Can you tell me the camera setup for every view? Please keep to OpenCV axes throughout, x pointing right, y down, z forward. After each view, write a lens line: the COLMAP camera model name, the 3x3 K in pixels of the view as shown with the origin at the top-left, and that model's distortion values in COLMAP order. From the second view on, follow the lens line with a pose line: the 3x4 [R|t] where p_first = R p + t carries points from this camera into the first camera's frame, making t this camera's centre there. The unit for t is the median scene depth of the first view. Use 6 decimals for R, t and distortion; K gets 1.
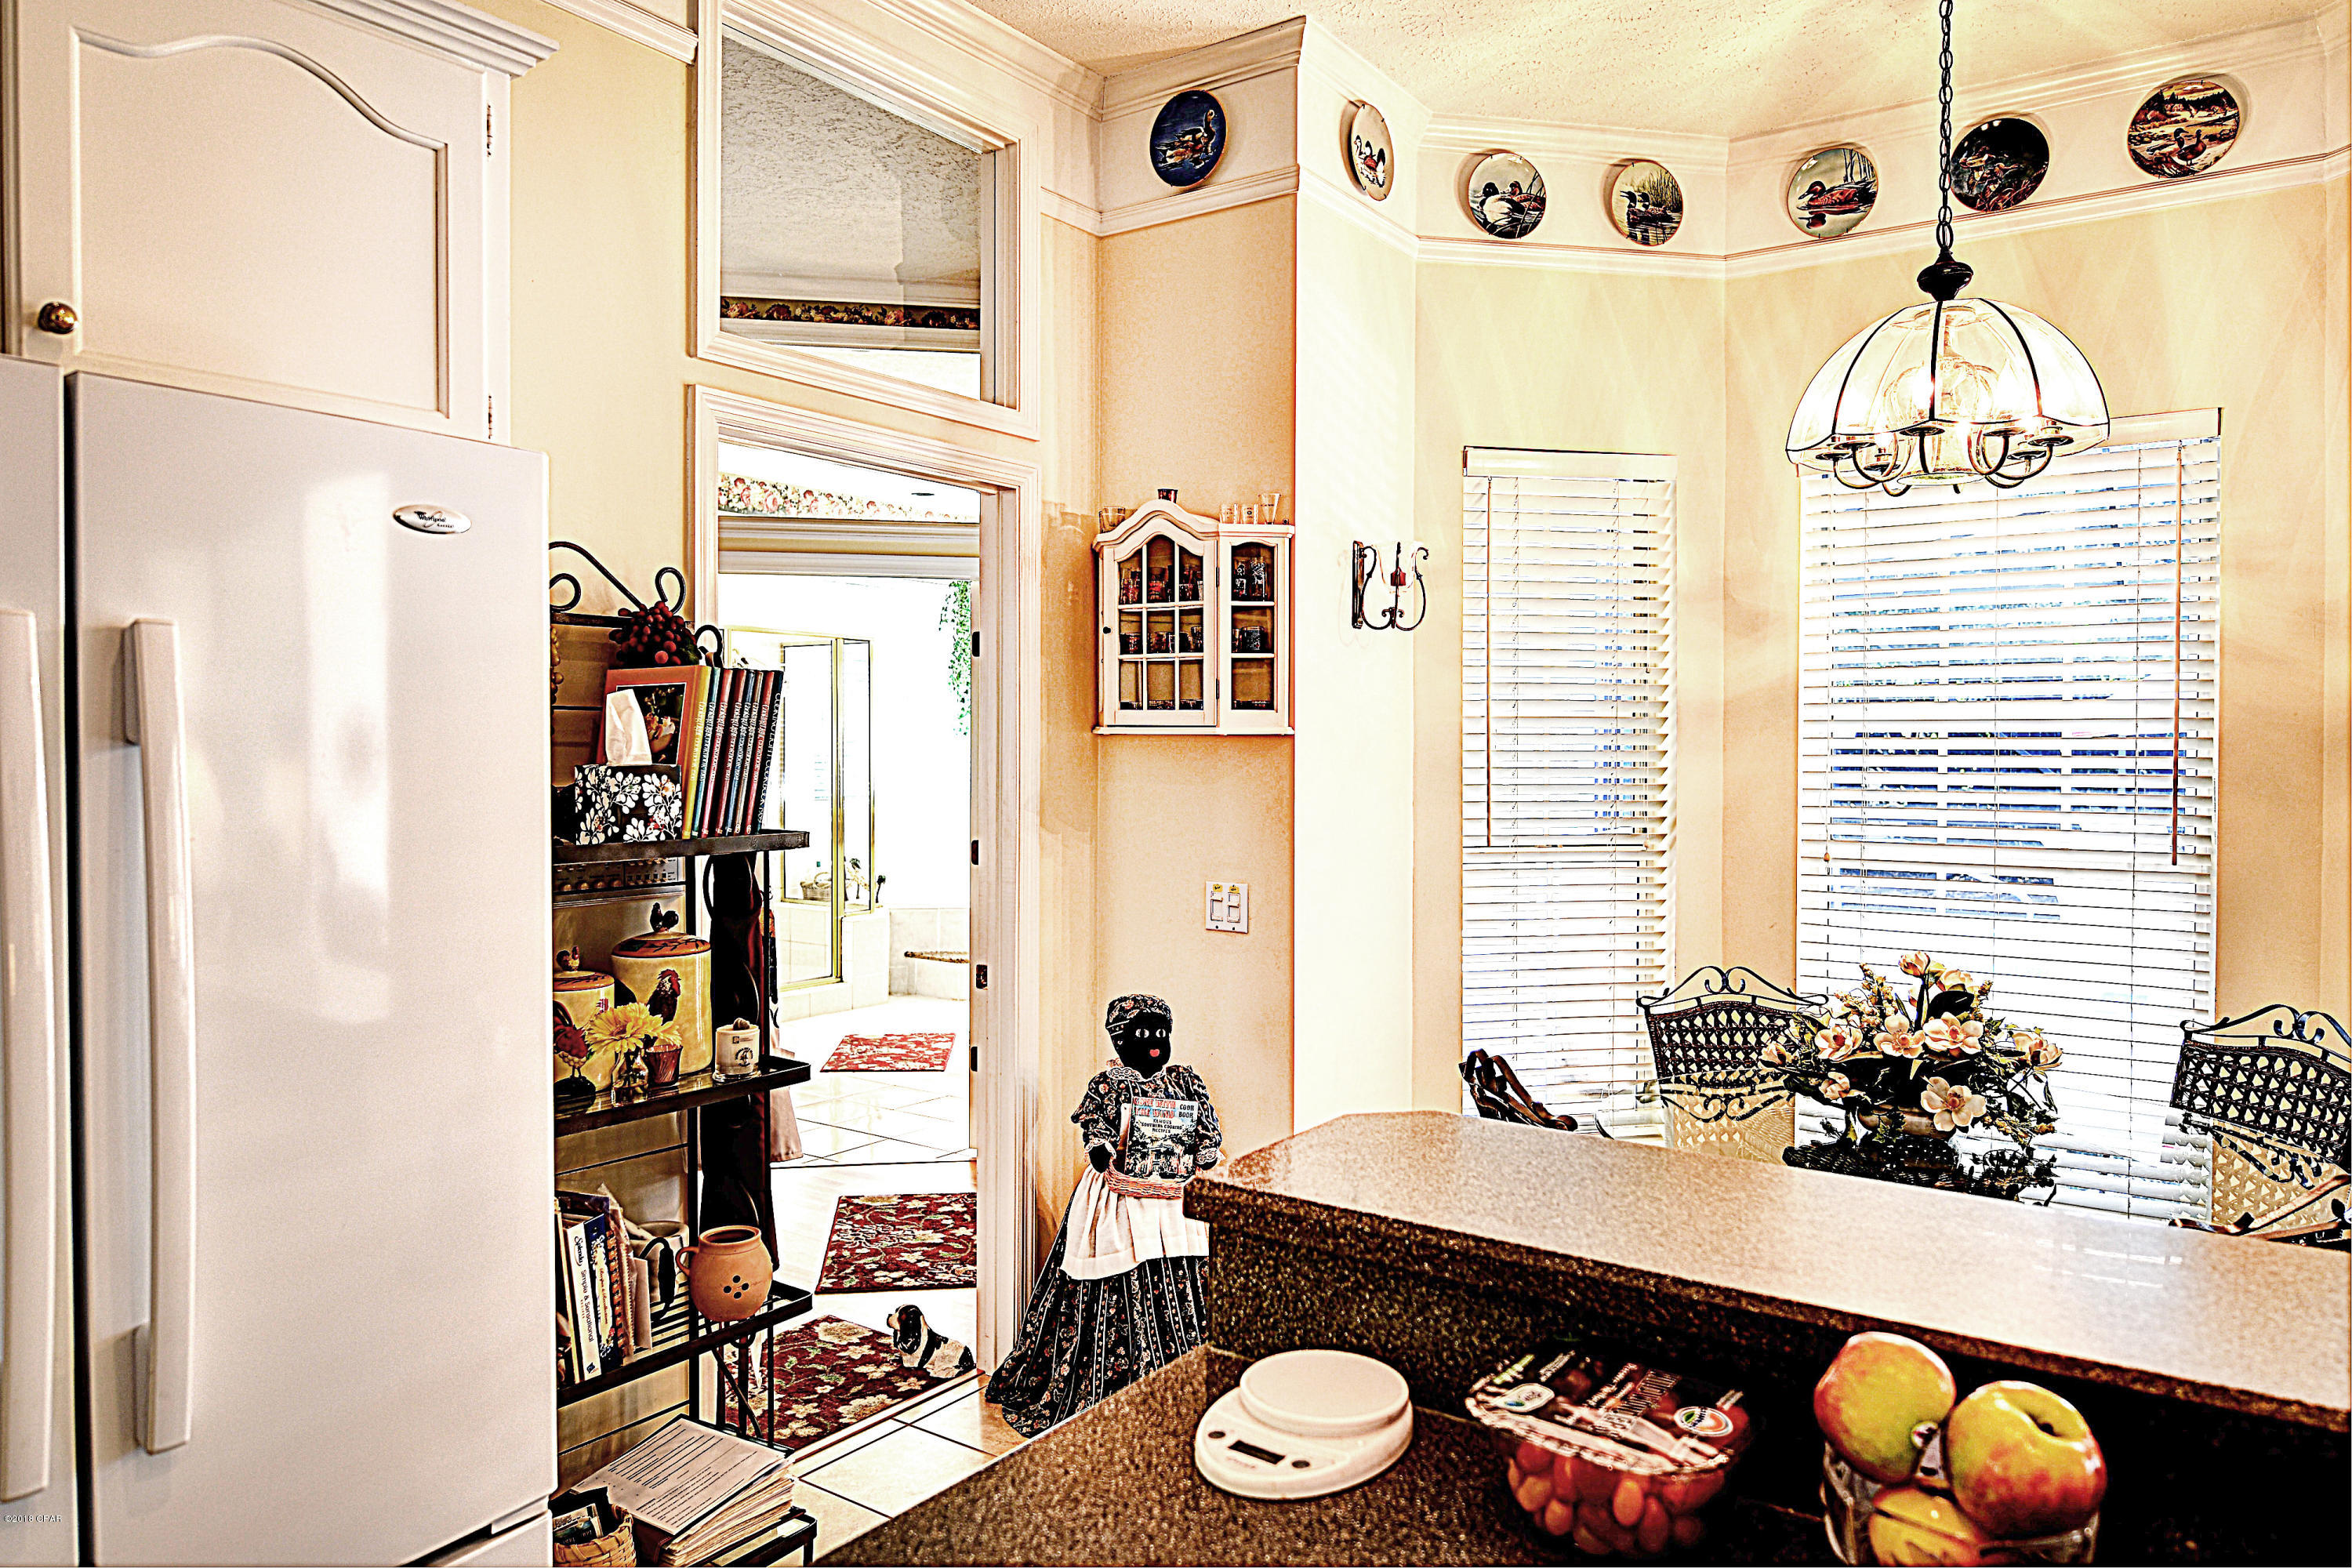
lens RADIAL K [[1528.8, 0, 1171.1], [0, 1528.8, 766.5], [0, 0, 1]] dist [0.002580, 0.002663]
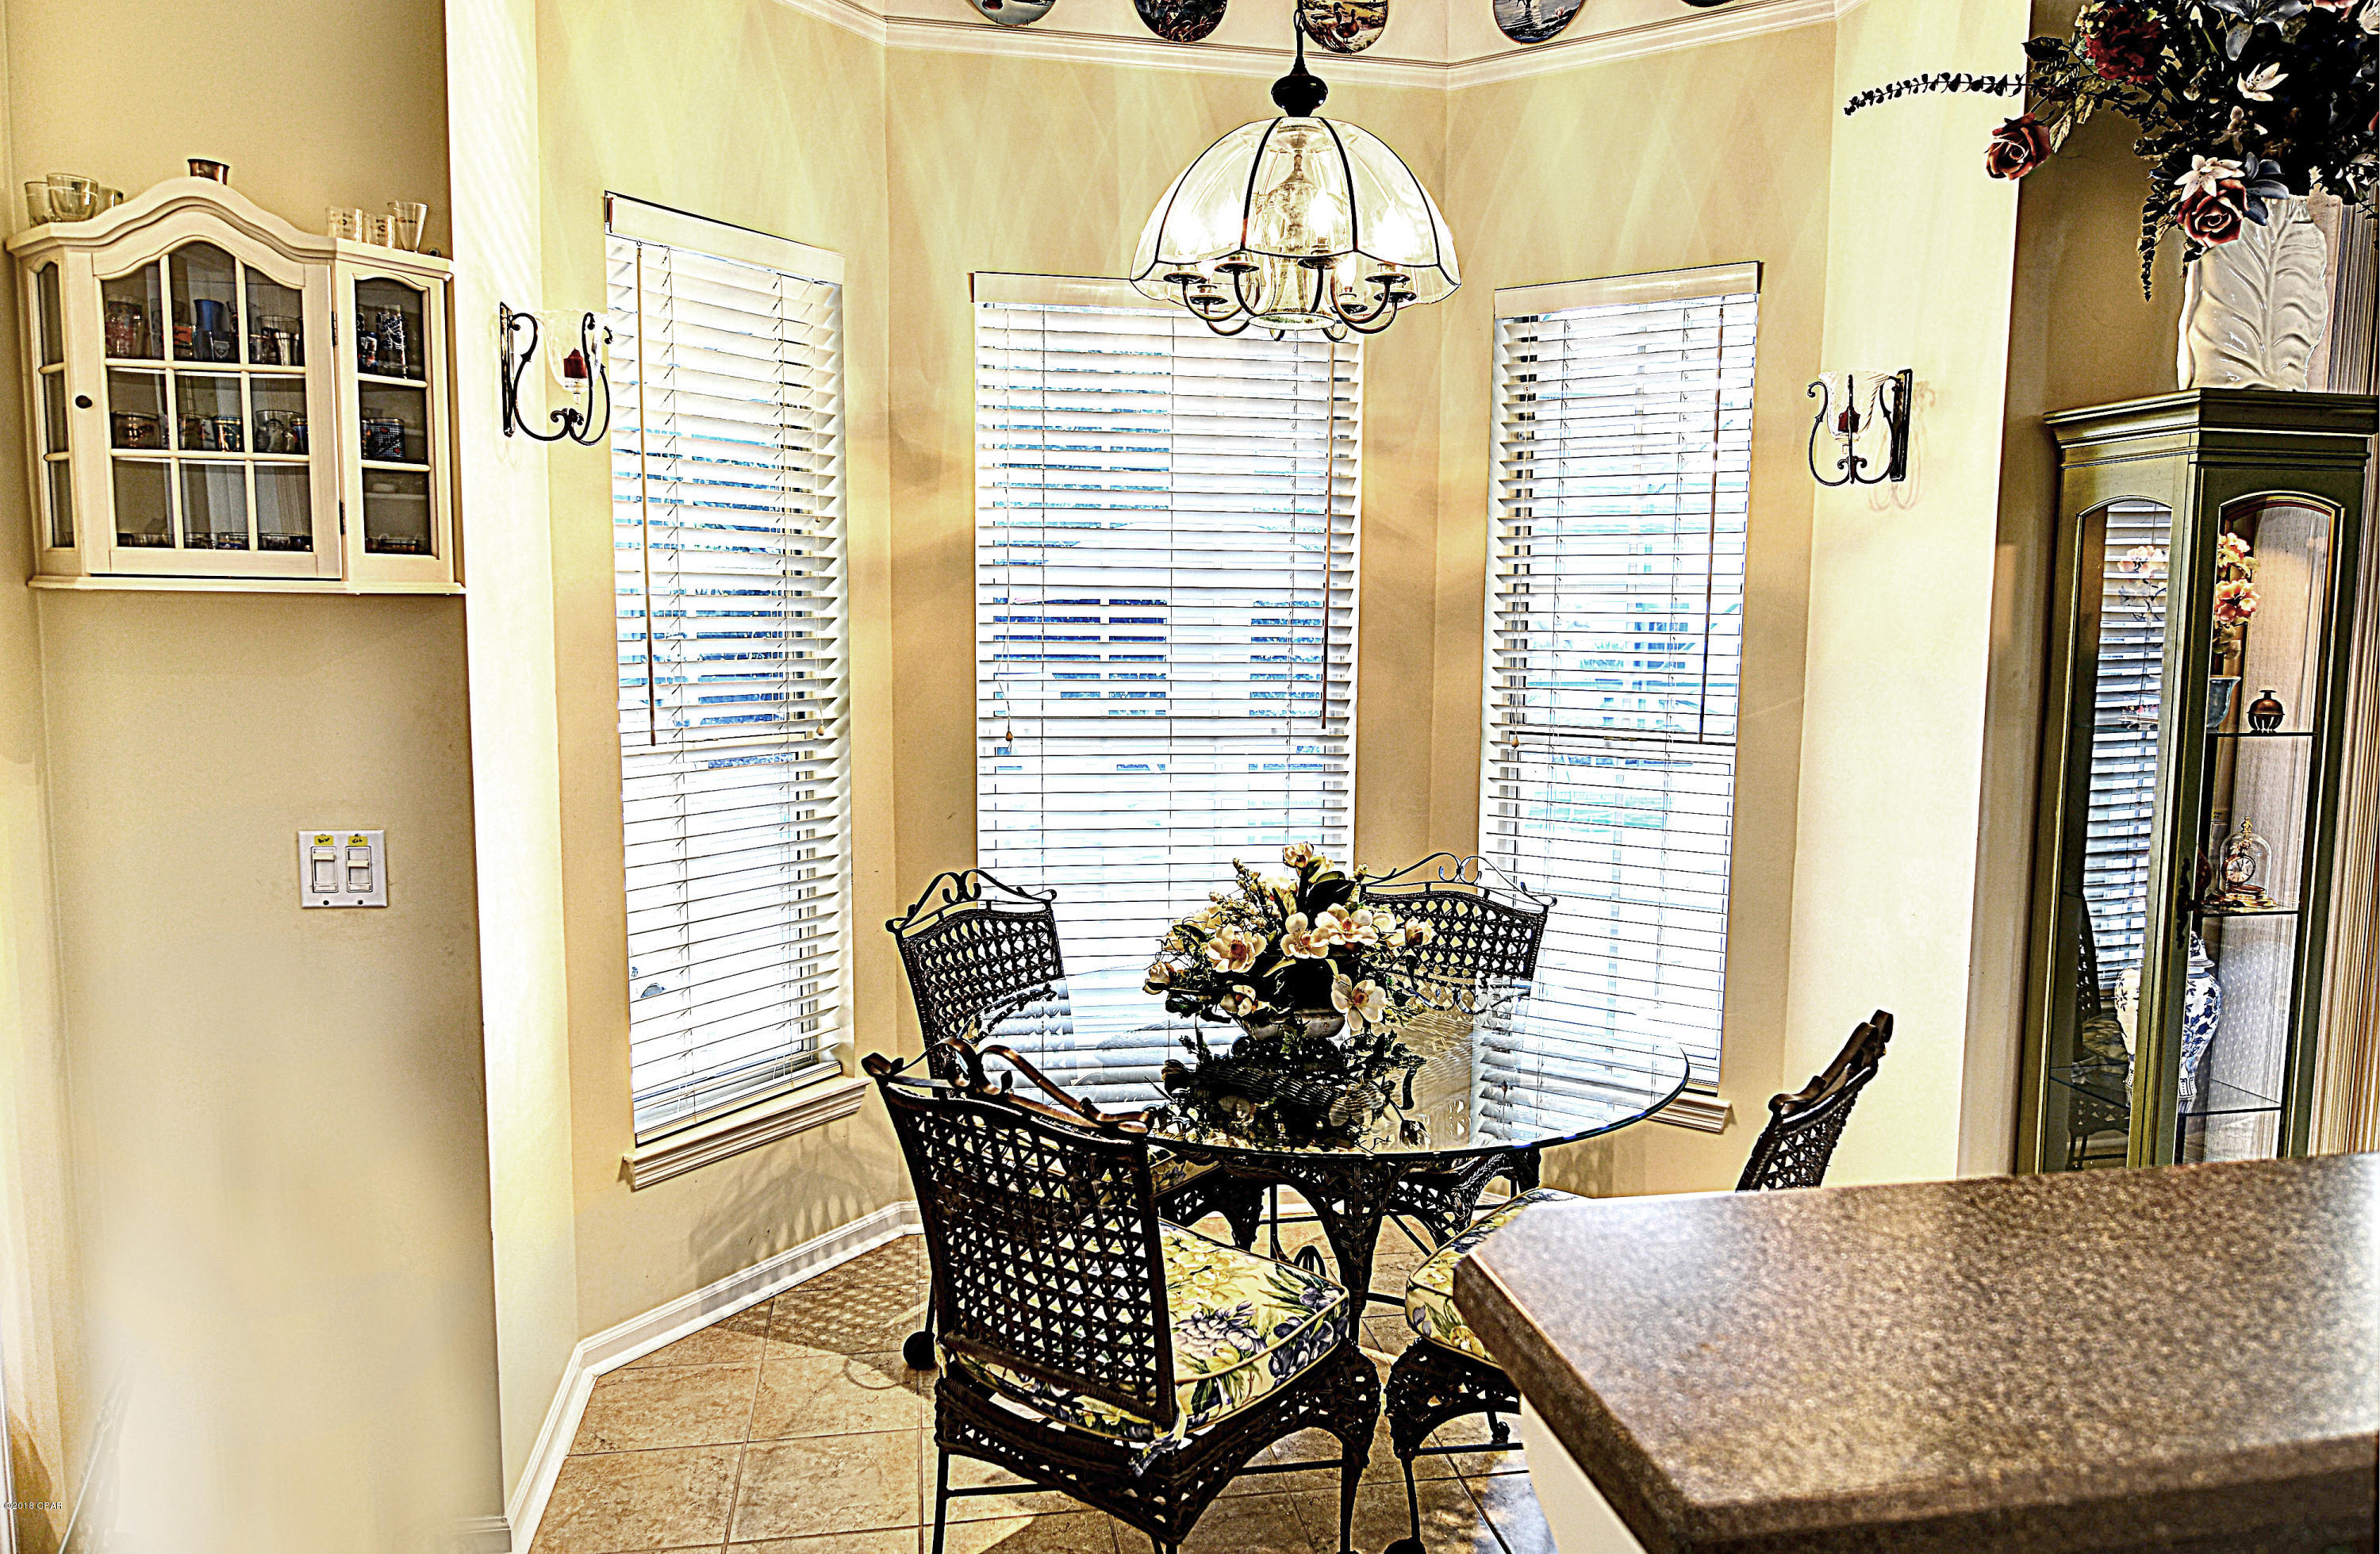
lens RADIAL K [[1553.9, 0, 1189.6], [0, 1553.9, 785.5], [0, 0, 1]] dist [-0.010635, -0.001514]
pose [[0.698428, -0.075021, 0.711737, -0.175776], [0.002791, 0.994769, 0.102116, -0.006558], [-0.715674, -0.069334, 0.694984, 0.319124]]
